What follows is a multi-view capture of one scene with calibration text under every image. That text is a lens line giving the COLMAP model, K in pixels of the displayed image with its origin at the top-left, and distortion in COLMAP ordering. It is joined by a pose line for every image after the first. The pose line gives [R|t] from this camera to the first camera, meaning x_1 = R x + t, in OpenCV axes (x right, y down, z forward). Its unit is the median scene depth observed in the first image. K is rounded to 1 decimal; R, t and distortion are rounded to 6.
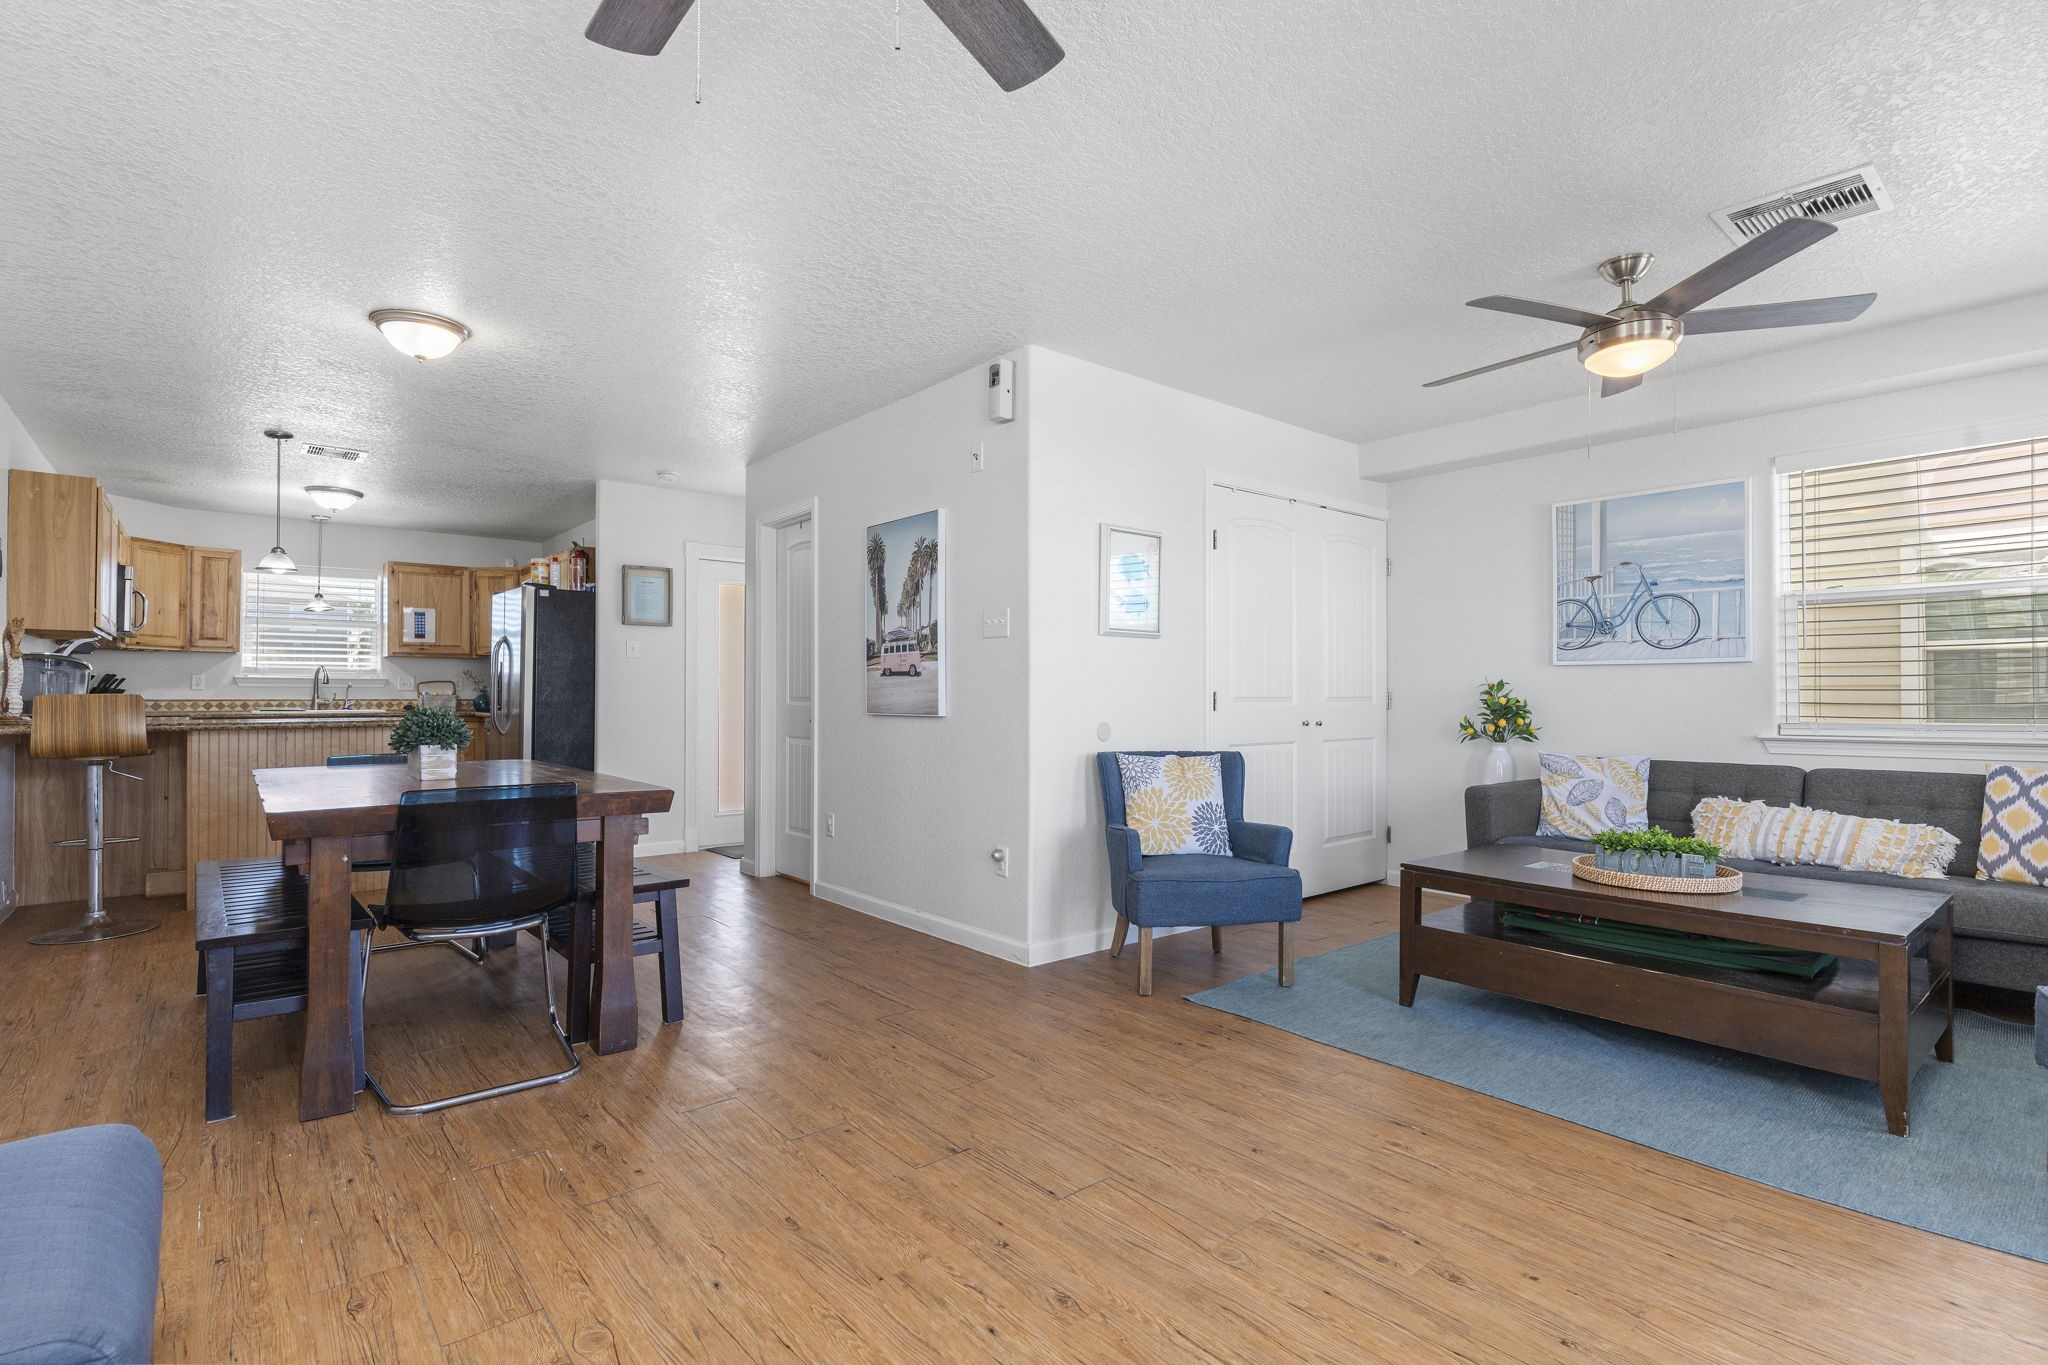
lens RADIAL K [[968.3, 0, 1016.4], [0, 968.3, 692.5], [0, 0, 1]] dist [-0.001205, 0.000576]
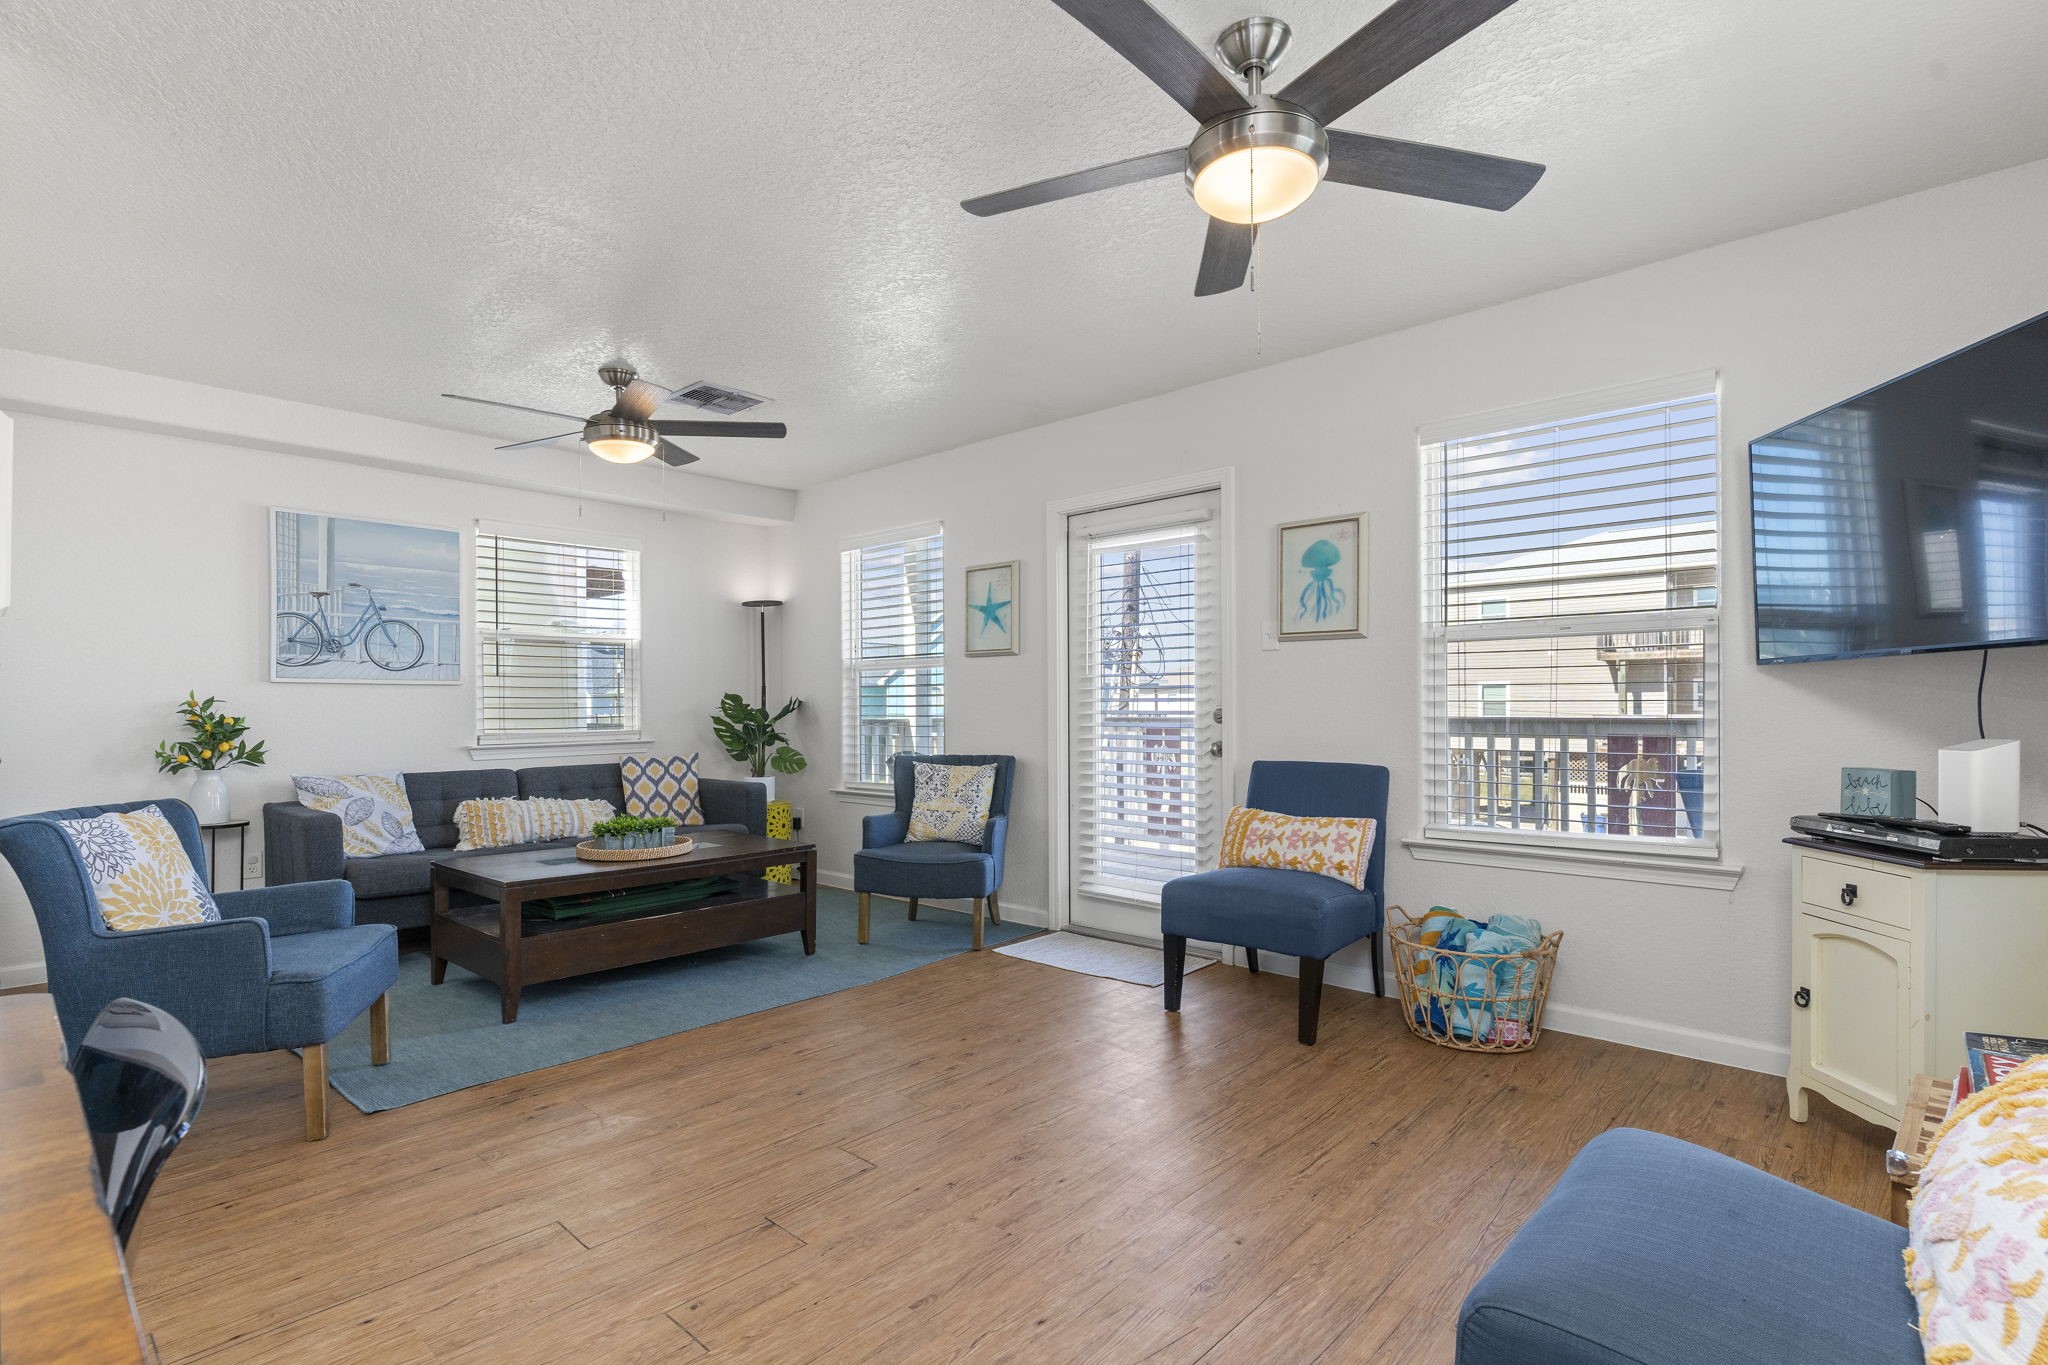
lens RADIAL K [[968.3, 0, 1026.0], [0, 968.3, 719.3], [0, 0, 1]] dist [-0.001205, 0.000576]
pose [[-0.133449, -0.012512, 0.990977, -0.529925], [0.002606, 0.999912, 0.012976, -0.003079], [-0.991052, 0.004314, -0.133404, 0.478585]]
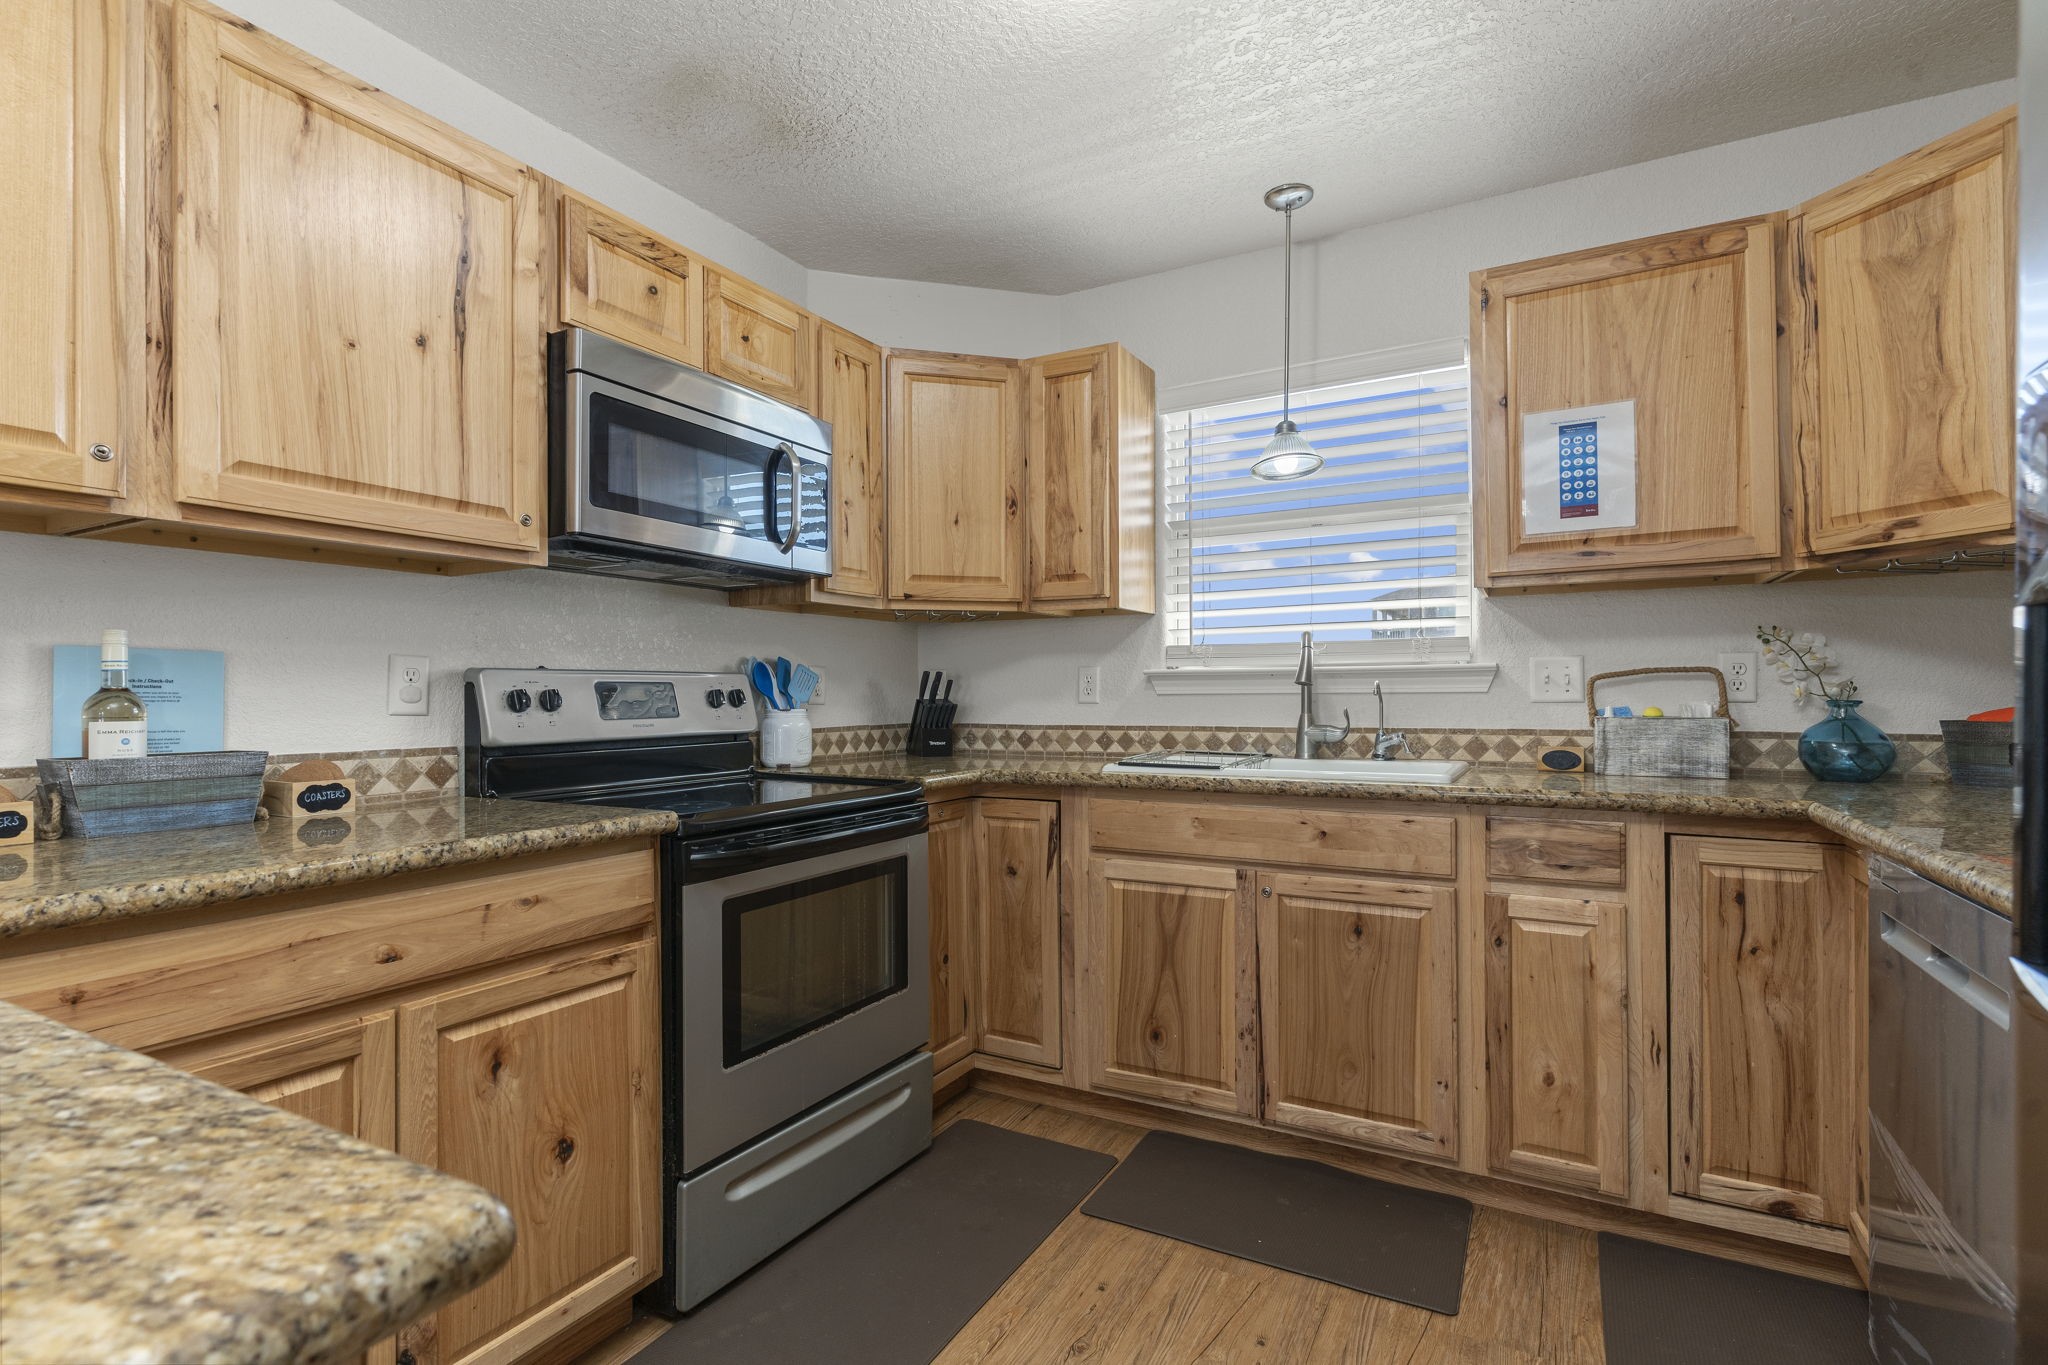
lens RADIAL K [[968.3, 0, 1022.0], [0, 968.3, 691.1], [0, 0, 1]] dist [-0.001205, 0.000576]
pose [[0.366832, -0.007980, -0.930253, -0.790600], [0.010277, 0.999937, -0.004525, -0.011866], [0.930230, -0.007900, 0.366891, 1.420840]]
